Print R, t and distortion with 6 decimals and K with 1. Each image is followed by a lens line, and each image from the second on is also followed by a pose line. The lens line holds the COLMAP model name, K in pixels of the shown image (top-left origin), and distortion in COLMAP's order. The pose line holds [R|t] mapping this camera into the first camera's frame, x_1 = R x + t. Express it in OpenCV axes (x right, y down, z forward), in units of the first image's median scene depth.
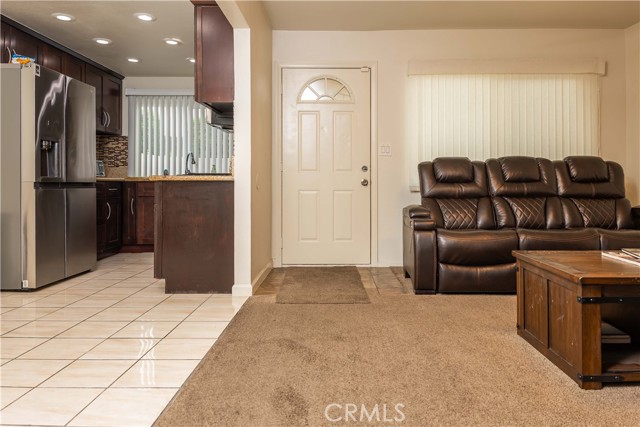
lens RADIAL K [[447.0, 0, 331.9], [0, 447.0, 185.1], [0, 0, 1]] dist [0.003654, -0.001171]
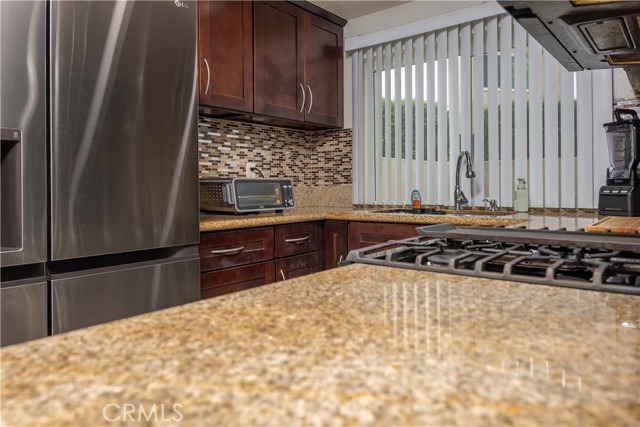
lens RADIAL K [[447.0, 0, 331.9], [0, 447.0, 185.1], [0, 0, 1]] dist [0.003654, -0.001171]
pose [[0.789227, -0.012883, -0.613966, -0.233744], [0.010536, 0.999917, -0.007438, -0.059418], [0.614011, -0.000598, 0.789298, 0.894589]]
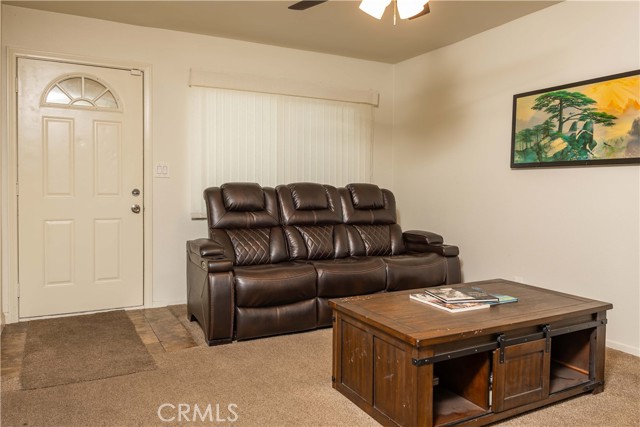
lens RADIAL K [[459.7, 0, 310.0], [0, 459.7, 200.3], [0, 0, 1]] dist [0.034252, -0.050670]
pose [[0.884801, -0.008047, 0.465899, -0.048199], [-0.003692, 0.999698, 0.024279, -0.052636], [-0.465954, -0.023202, 0.884505, 0.109225]]
